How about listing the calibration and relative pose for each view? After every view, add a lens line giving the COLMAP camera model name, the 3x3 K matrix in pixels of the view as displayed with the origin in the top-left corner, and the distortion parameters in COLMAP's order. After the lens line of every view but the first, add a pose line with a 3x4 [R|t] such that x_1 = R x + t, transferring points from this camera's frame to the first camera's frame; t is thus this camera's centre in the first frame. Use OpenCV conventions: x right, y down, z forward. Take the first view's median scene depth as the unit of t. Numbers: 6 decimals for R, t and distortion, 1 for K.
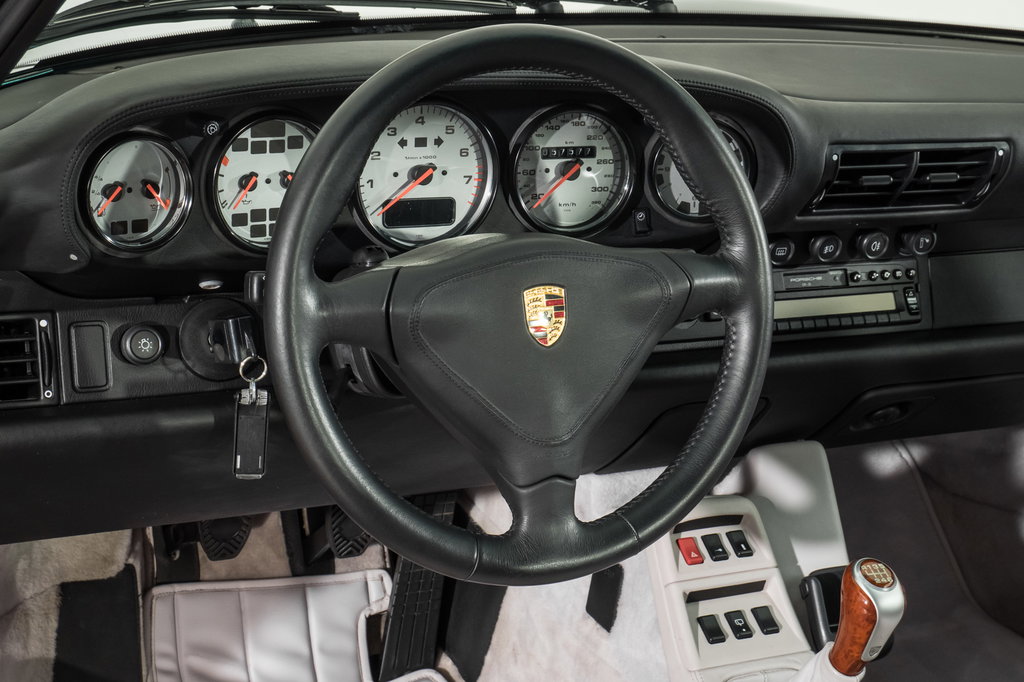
lens RADIAL K [[1778.3, 0, 544.0], [0, 1778.3, 333.7], [0, 0, 1]] dist [0.115003, 0.000000]
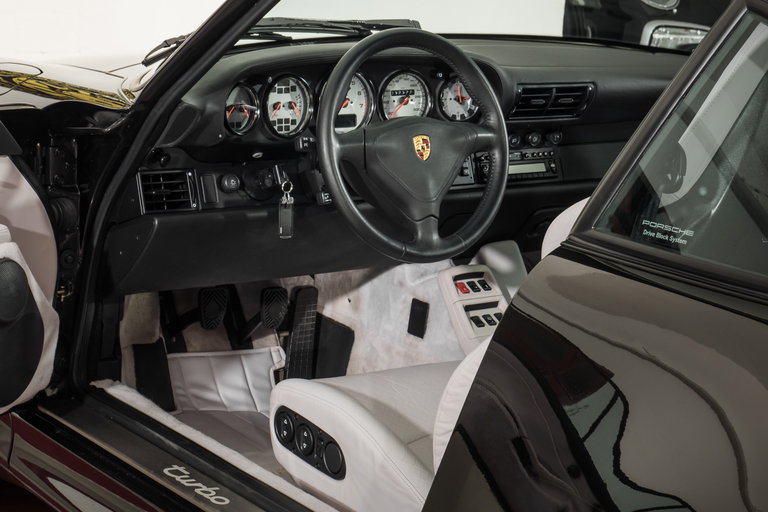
lens RADIAL K [[1766.2, 0, 381.1], [0, 1766.2, 260.7], [0, 0, 1]] dist [0.198260, 0.000000]
pose [[0.983109, -0.066457, 0.170530, -0.393767], [0.082320, 0.992740, -0.087700, 0.288906], [-0.163464, 0.100257, 0.981442, -1.094603]]
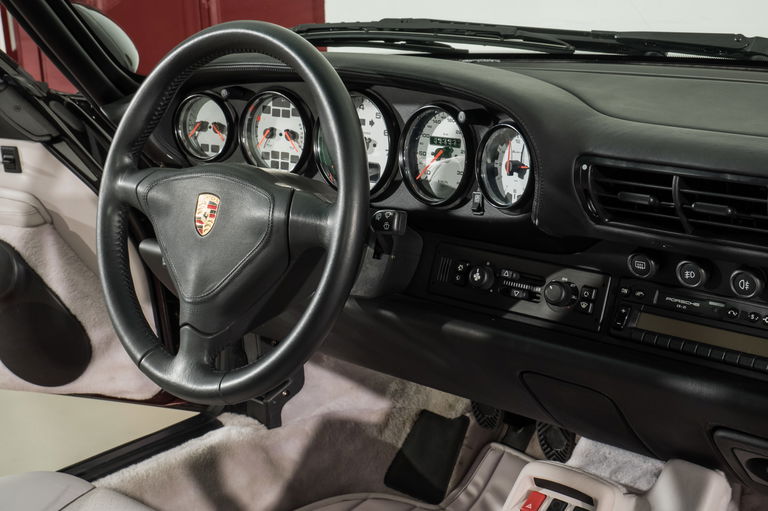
lens RADIAL K [[1110.1, 0, 391.9], [0, 1110.1, 239.2], [0, 0, 1]] dist [0.089551, 0.000000]
pose [[0.377880, 0.140097, -0.915194, 0.758186], [-0.250354, 0.967123, 0.044676, -0.058971], [0.891364, 0.212240, 0.400530, 0.650961]]
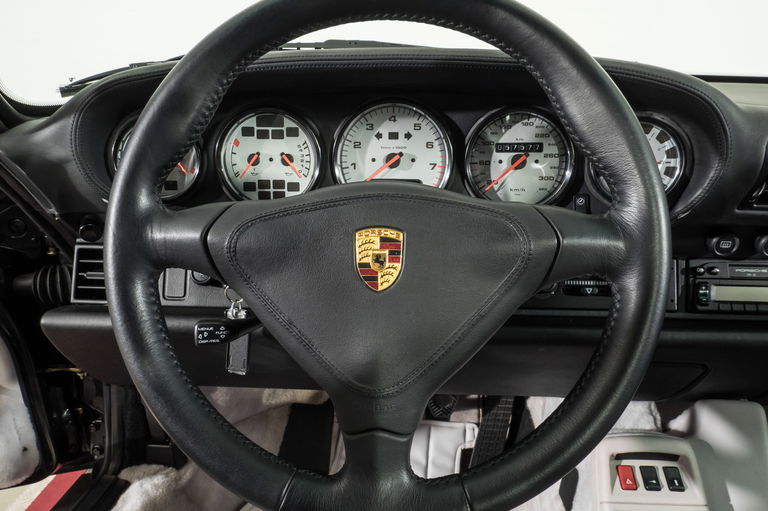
lens RADIAL K [[551.1, 0, 388.6], [0, 551.1, 259.0], [0, 0, 1]] dist [-0.040503, 0.023438]
pose [[0.871037, 0.057755, -0.487810, 0.125987], [-0.093357, 0.994428, -0.048963, 0.003058], [0.482264, 0.088189, 0.871576, 0.627377]]
